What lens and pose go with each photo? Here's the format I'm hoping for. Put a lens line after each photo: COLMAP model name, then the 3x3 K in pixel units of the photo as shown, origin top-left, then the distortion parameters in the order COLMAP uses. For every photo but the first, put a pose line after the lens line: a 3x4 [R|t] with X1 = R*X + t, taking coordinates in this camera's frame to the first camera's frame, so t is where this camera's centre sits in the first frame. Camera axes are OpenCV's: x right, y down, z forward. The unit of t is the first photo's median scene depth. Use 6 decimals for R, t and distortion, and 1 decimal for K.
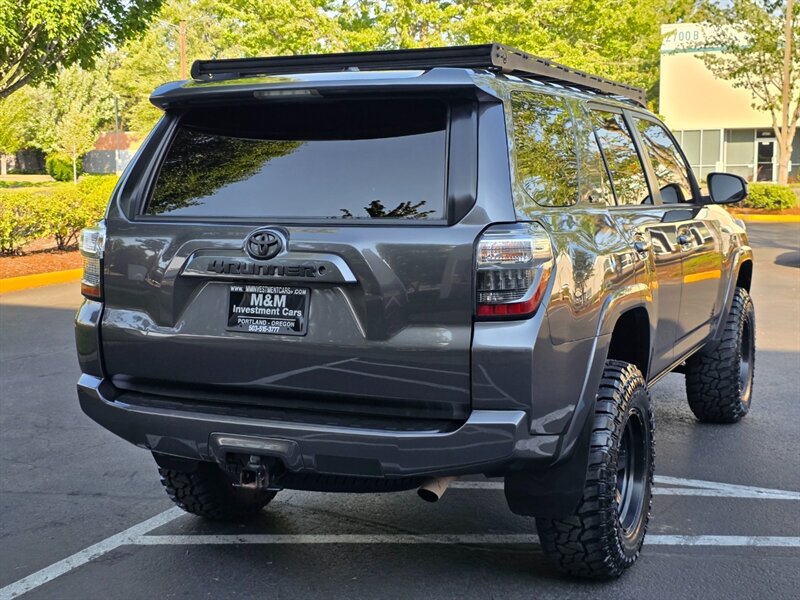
lens RADIAL K [[1123.2, 0, 400.0], [0, 1123.2, 300.0], [0, 0, 1]] dist [0.085202, -0.052911]
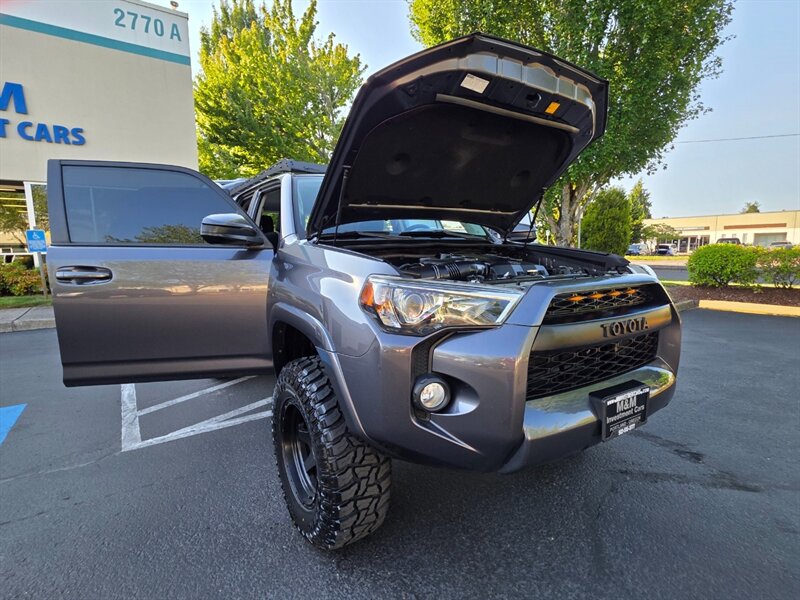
lens RADIAL K [[398.2, 0, 400.0], [0, 398.2, 300.0], [0, 0, 1]] dist [-0.000211, 0.000553]
pose [[-0.520881, 0.125046, -0.844421, 0.871479], [-0.087133, 0.976257, 0.198317, -0.196378], [0.849171, 0.176876, -0.497618, 2.126994]]
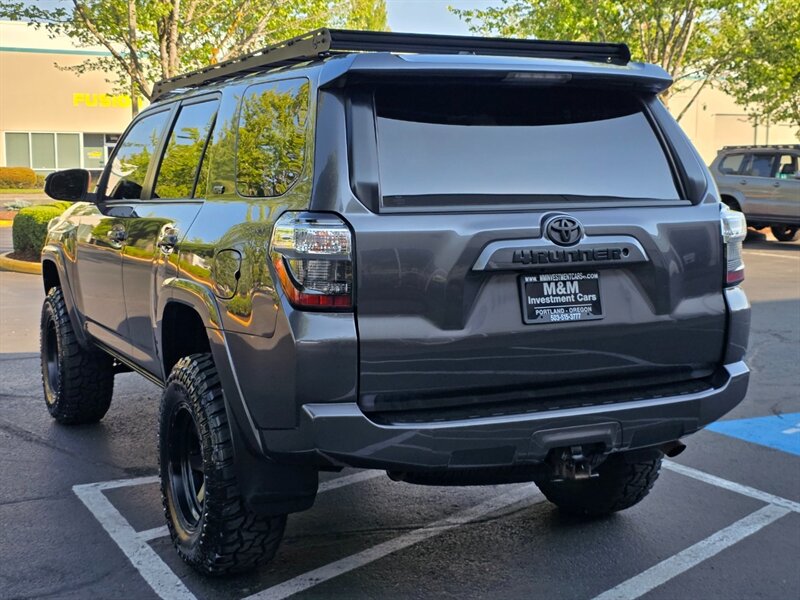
lens RADIAL K [[1126.8, 0, 397.8], [0, 1126.8, 317.3], [0, 0, 1]] dist [0.058708, 0.000719]
pose [[0.626495, -0.095571, 0.773544, -0.954775], [0.089511, 0.994710, 0.050401, -0.036004], [-0.774268, 0.037665, 0.631735, 0.484806]]
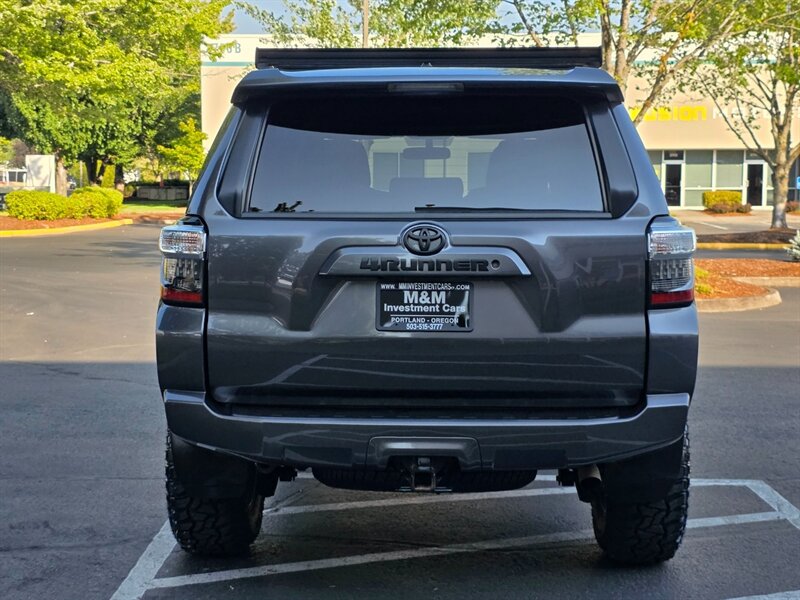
lens RADIAL K [[1272.1, 0, 396.7], [0, 1272.1, 301.3], [0, 0, 1]] dist [0.106581, -0.163512]
pose [[0.918755, -0.024629, 0.394060, -0.565652], [0.036940, 0.999037, -0.023685, 0.028580], [-0.393097, 0.036317, 0.918779, -0.001119]]
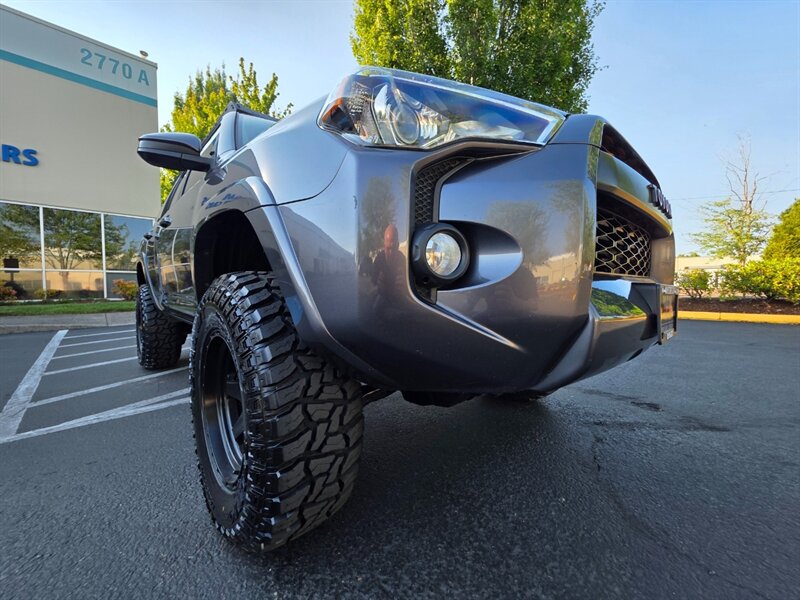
lens RADIAL K [[319.8, 0, 401.2], [0, 319.8, 297.6], [0, 0, 1]] dist [0.000902, -0.000358]
pose [[-0.365912, 0.046529, -0.929486, 0.741366], [-0.107179, 0.989997, 0.091751, -0.042247], [0.924457, 0.133194, -0.357265, 2.037312]]
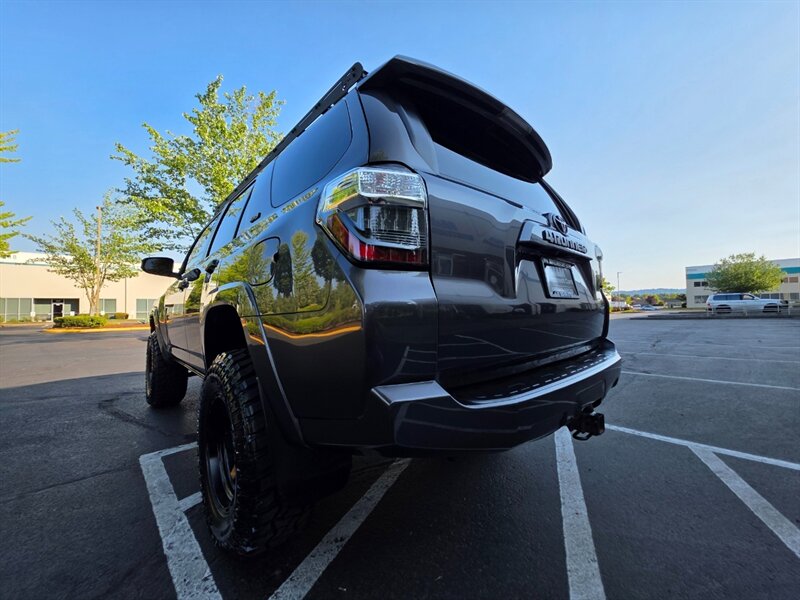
lens RADIAL K [[316.8, 0, 402.0], [0, 316.8, 301.9], [0, 0, 1]] dist [0.002754, 0.000092]
pose [[0.380072, 0.026114, 0.924588, -0.488666], [0.124353, 0.989084, -0.079054, 0.037424], [-0.916560, 0.145021, 0.372676, 1.017160]]
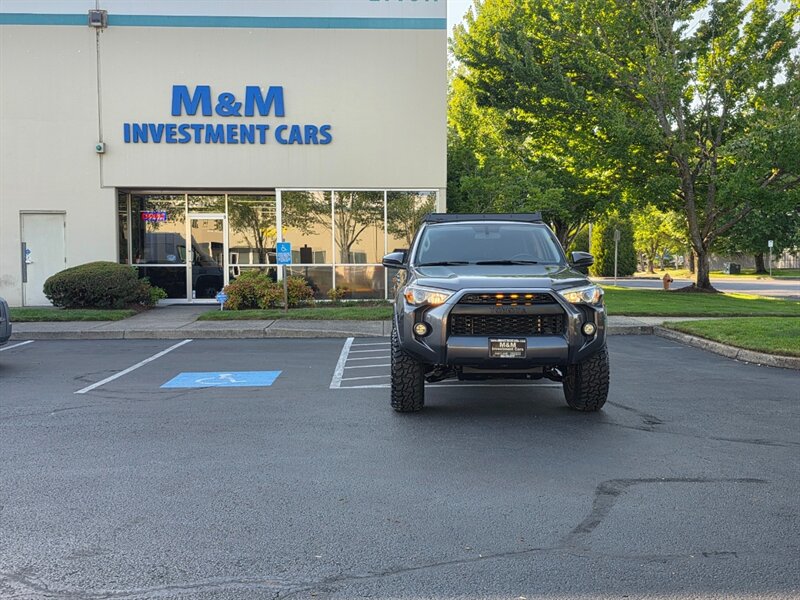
lens RADIAL K [[796.8, 0, 400.0], [0, 796.8, 300.0], [0, 0, 1]] dist [0.001346, -0.004668]
pose [[-0.898299, 0.038056, -0.437733, 1.411669], [-0.038444, 0.985614, 0.164582, -0.413639], [0.437699, 0.164672, -0.883913, 3.564775]]
